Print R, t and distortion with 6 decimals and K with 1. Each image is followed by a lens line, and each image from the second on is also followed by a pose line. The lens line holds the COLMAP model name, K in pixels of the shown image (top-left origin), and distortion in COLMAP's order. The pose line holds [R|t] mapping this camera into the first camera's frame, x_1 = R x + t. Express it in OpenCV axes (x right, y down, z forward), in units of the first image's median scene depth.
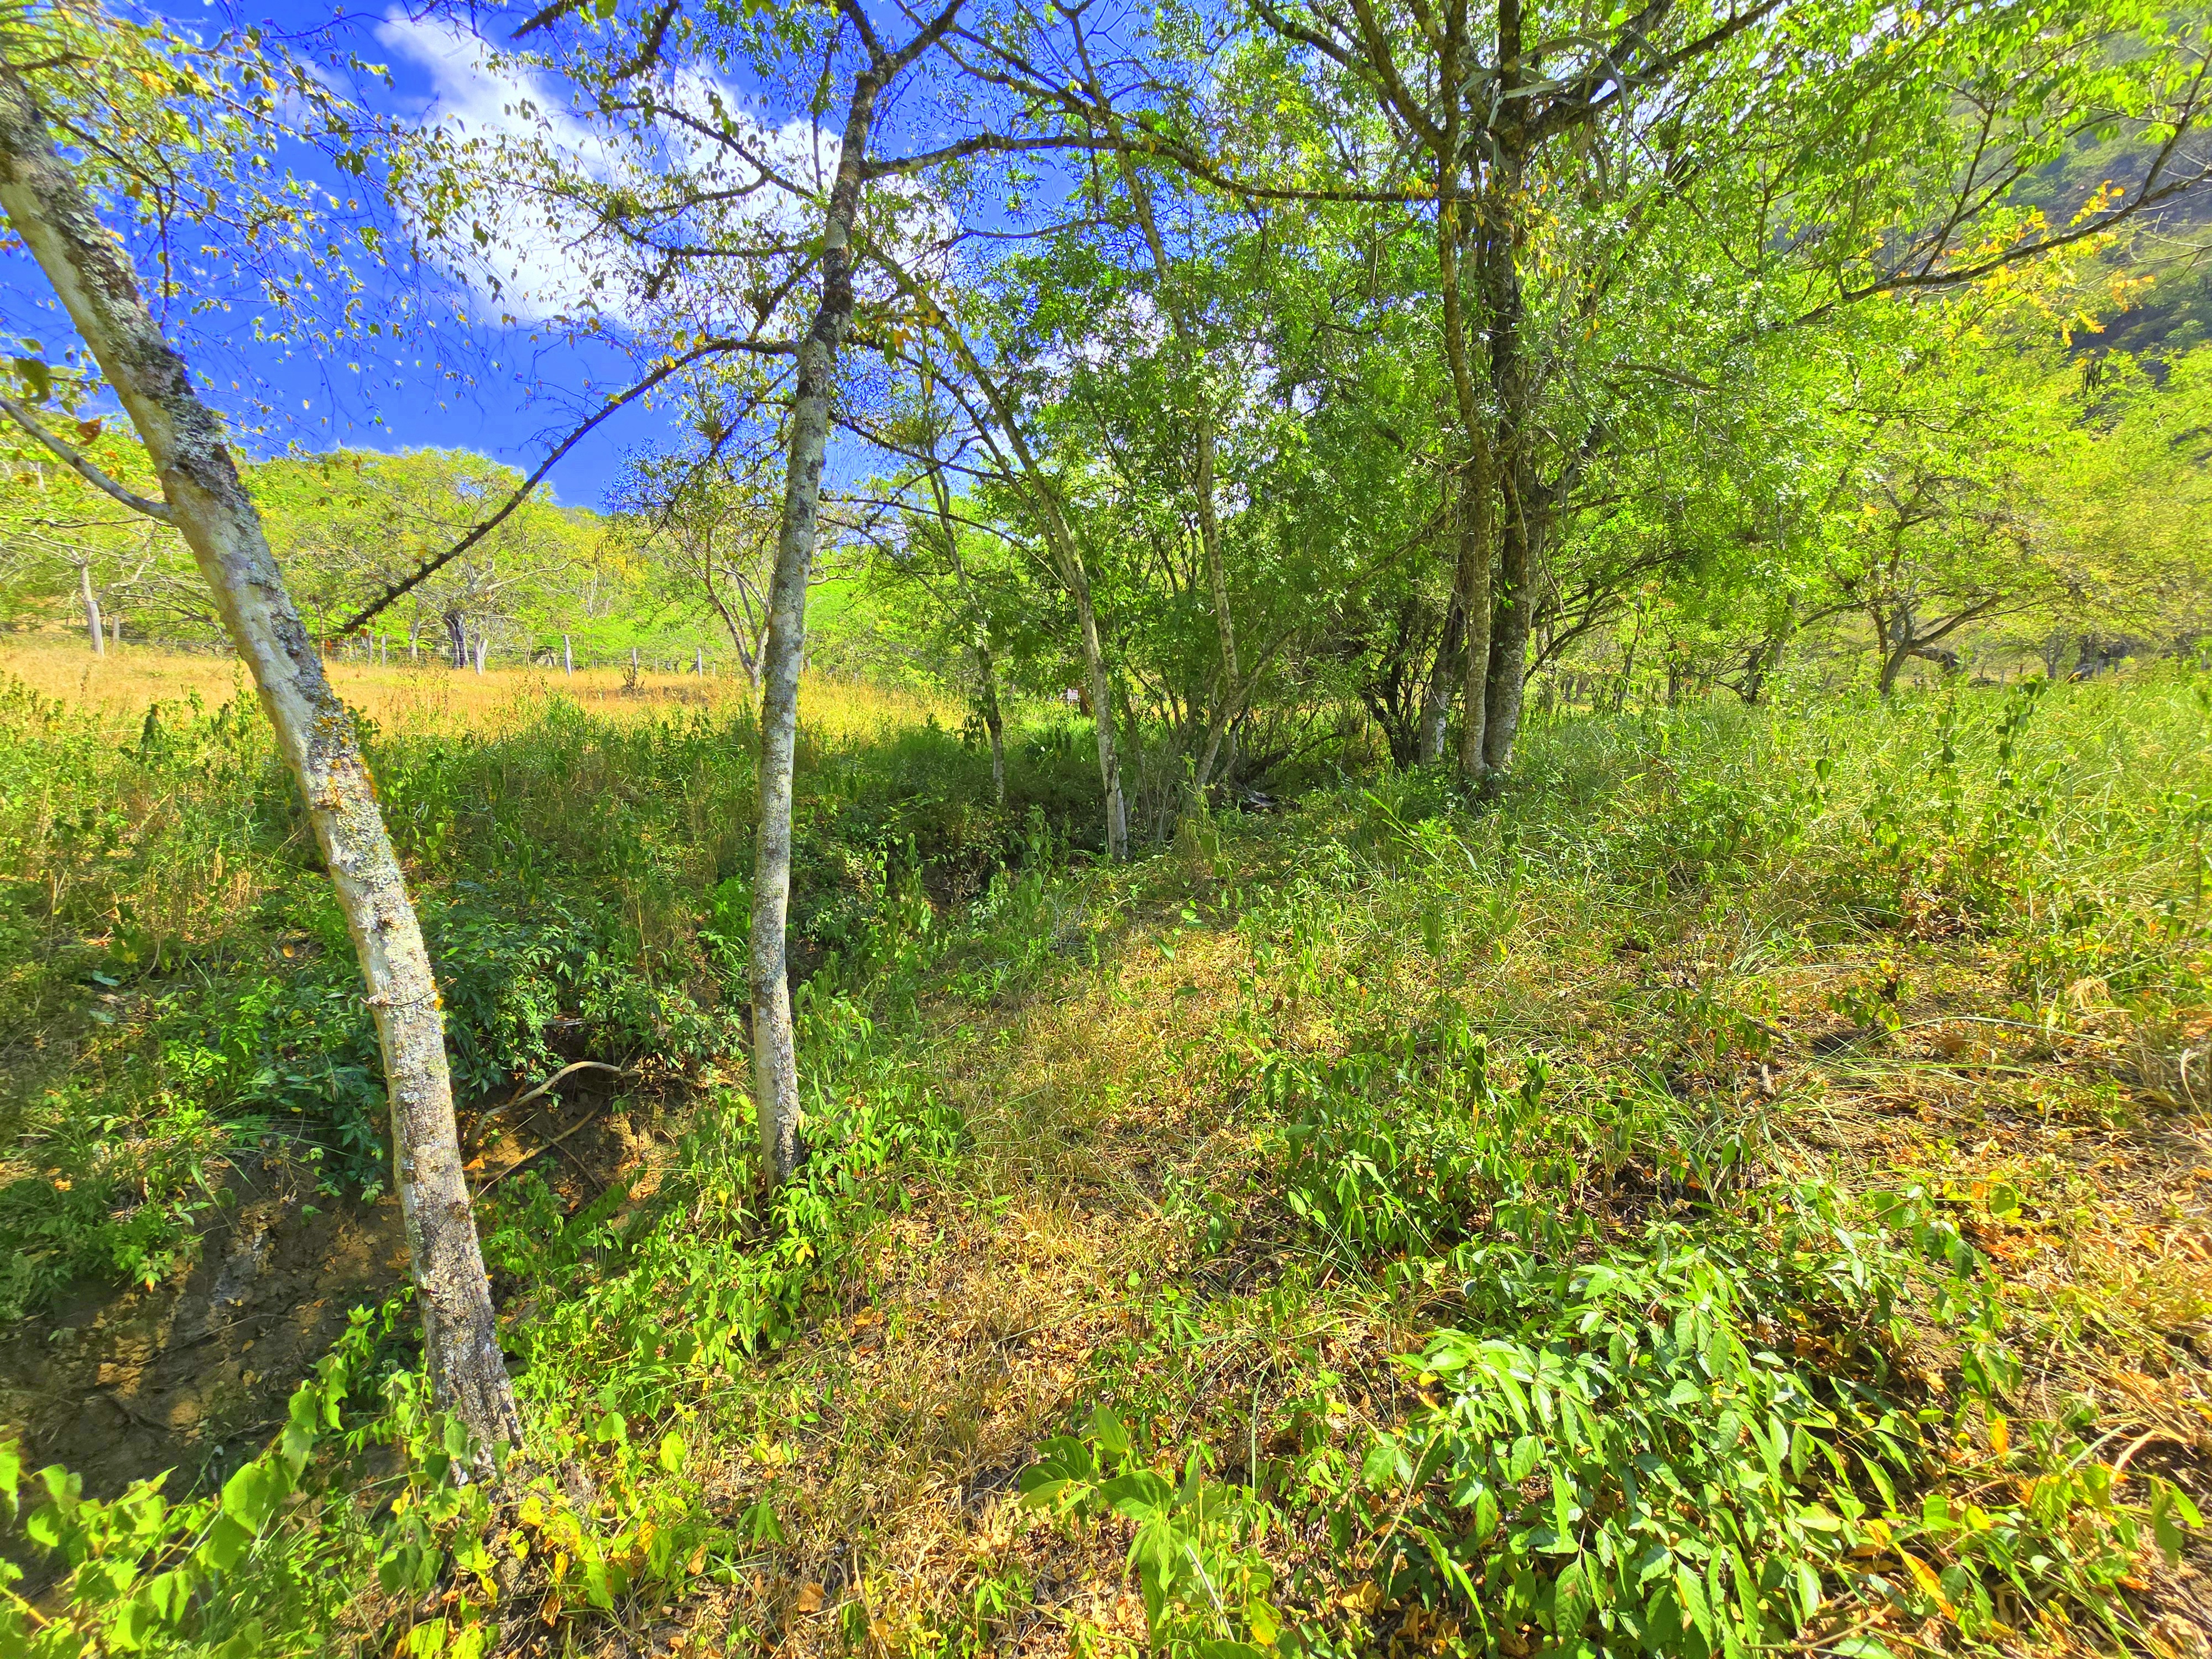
lens RADIAL K [[893.4, 0, 1105.6], [0, 893.4, 822.1], [0, 0, 1]] dist [0.002627, 0.000435]
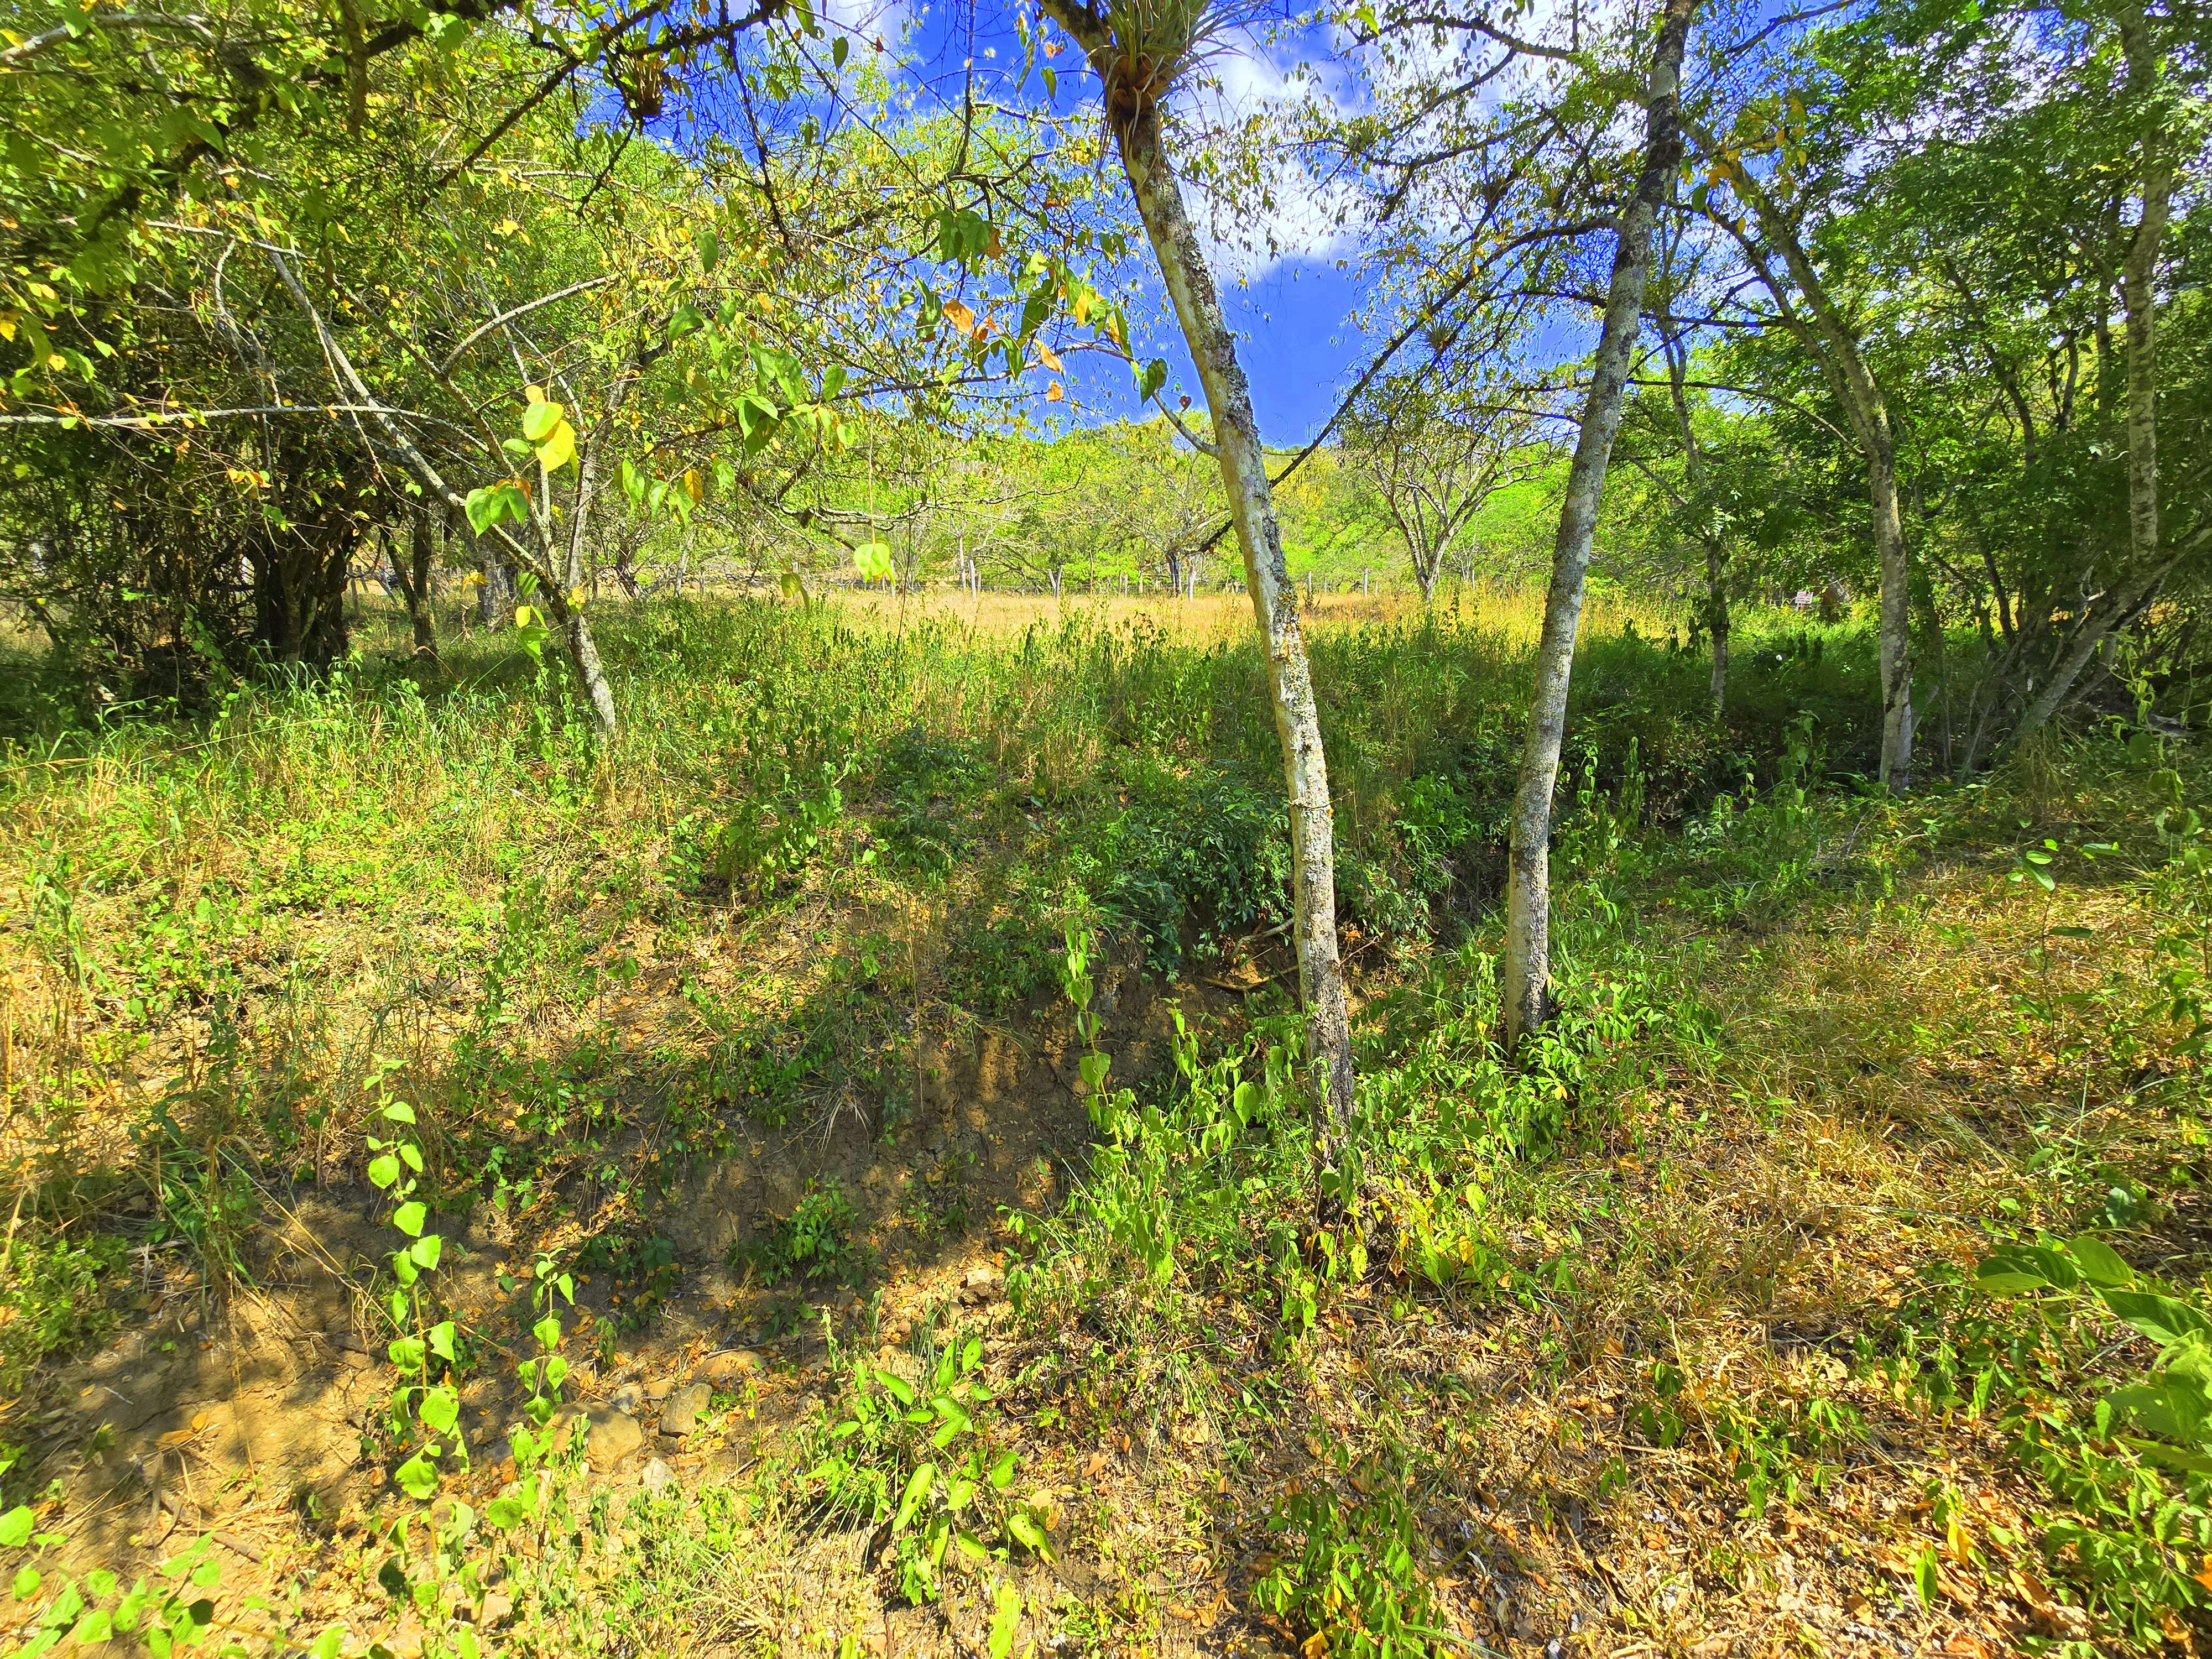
lens RADIAL K [[906.8, 0, 1106.0], [0, 906.8, 829.5], [0, 0, 1]] dist [-0.000945, -0.000450]
pose [[0.792620, 0.108146, -0.600048, -0.087642], [-0.055625, 0.992866, 0.105466, 0.045979], [0.607173, -0.050217, 0.792981, -0.118920]]
